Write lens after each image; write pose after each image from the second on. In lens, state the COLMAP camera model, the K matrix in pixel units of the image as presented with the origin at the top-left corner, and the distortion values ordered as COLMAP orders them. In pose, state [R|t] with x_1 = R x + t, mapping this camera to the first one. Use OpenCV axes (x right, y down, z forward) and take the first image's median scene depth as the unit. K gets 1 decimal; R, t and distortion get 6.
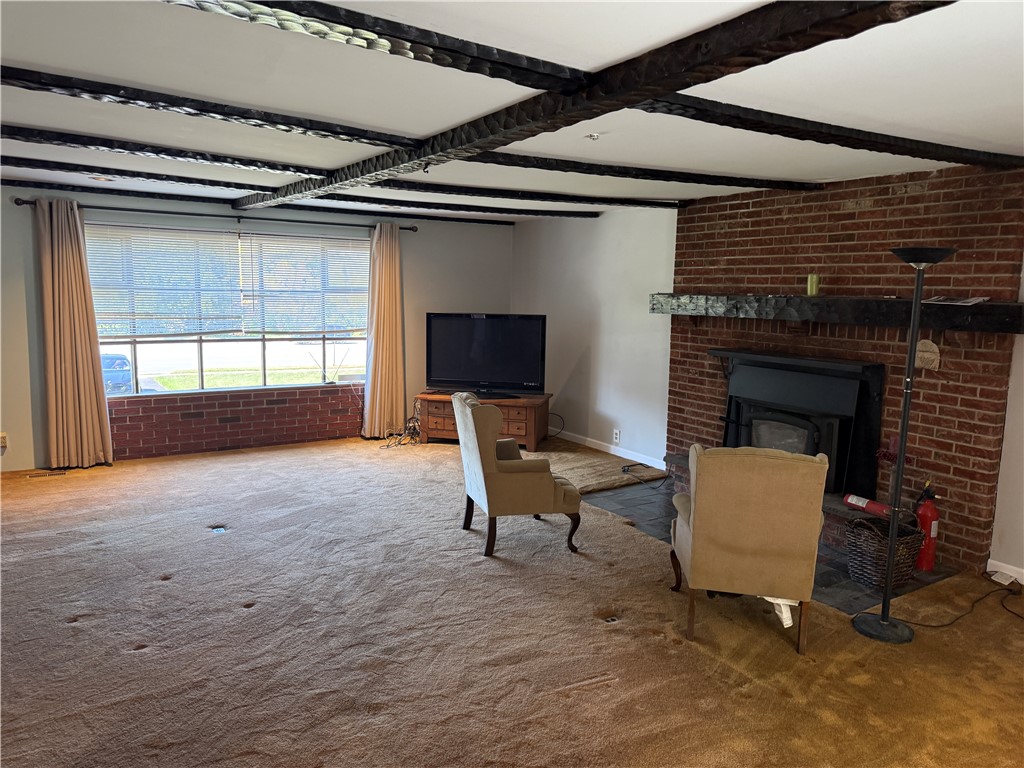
lens RADIAL K [[719.3, 0, 512.0], [0, 719.3, 384.0], [0, 0, 1]] dist [0.084848, -0.106095]
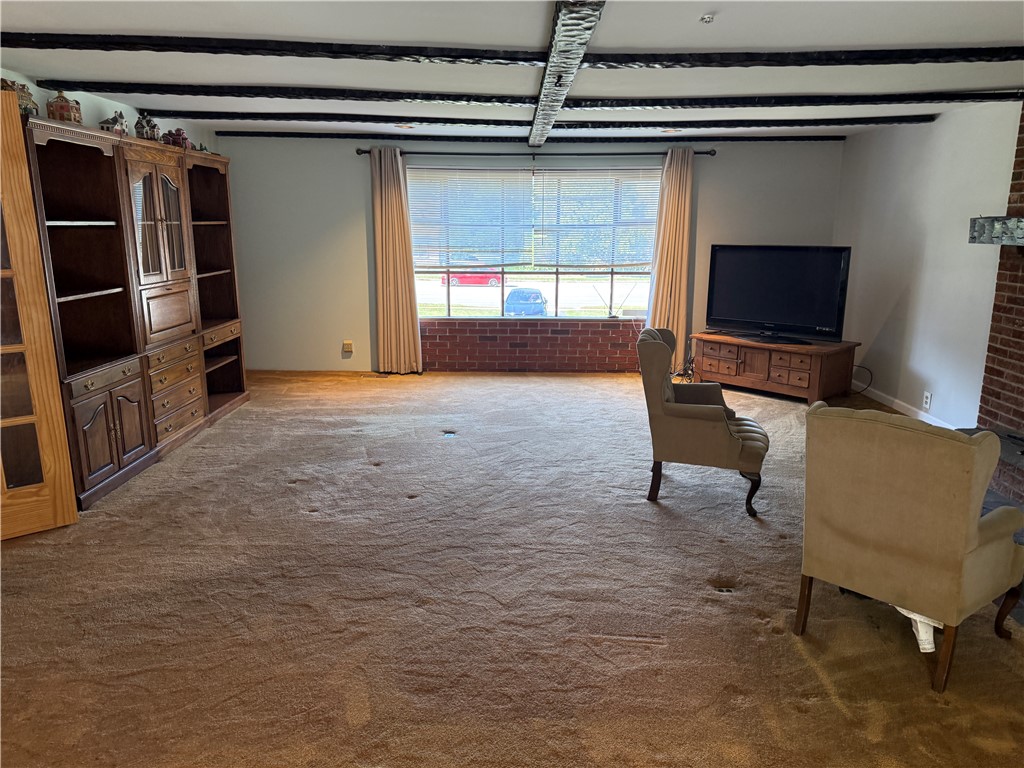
lens RADIAL K [[722.8, 0, 512.0], [0, 722.8, 384.0], [0, 0, 1]] dist [0.140674, -0.171715]
pose [[0.846061, 0.101285, -0.523375, 0.212949], [-0.059566, 0.993598, 0.095992, 0.003460], [0.529747, -0.050040, 0.846678, 0.070360]]
